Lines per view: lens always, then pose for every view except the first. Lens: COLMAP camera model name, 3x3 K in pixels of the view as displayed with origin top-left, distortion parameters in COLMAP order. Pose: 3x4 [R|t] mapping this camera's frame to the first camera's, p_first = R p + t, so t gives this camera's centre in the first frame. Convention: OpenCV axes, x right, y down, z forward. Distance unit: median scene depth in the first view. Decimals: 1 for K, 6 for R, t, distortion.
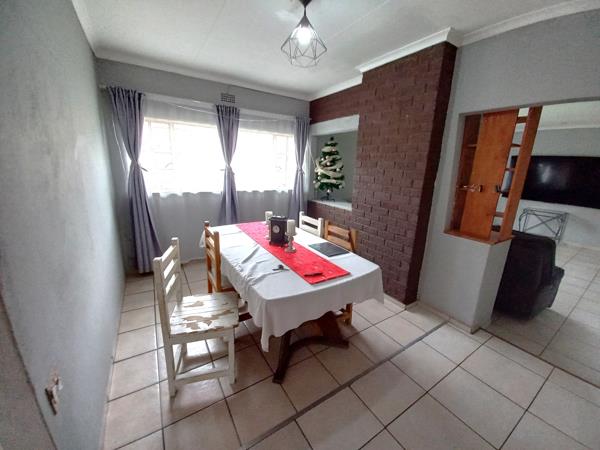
lens RADIAL K [[236.9, 0, 304.3], [0, 236.9, 223.5], [0, 0, 1]] dist [0.024849, -0.021376]
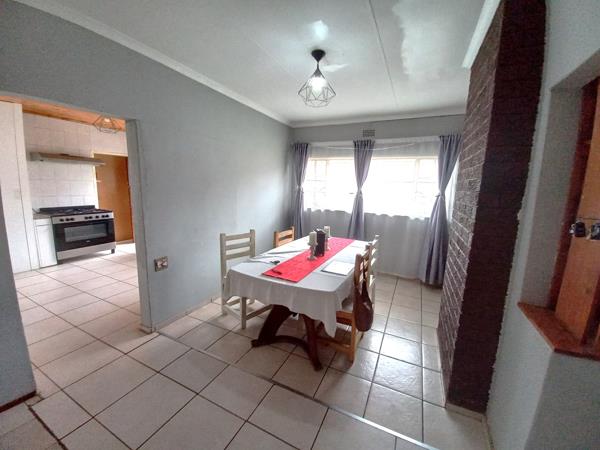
lens RADIAL K [[236.9, 0, 304.3], [0, 236.9, 223.5], [0, 0, 1]] dist [0.024849, -0.021376]
pose [[0.525638, 0.116274, -0.842725, 0.573862], [-0.217368, 0.976089, -0.000905, -0.029409], [0.822469, 0.183657, 0.538344, 0.211804]]
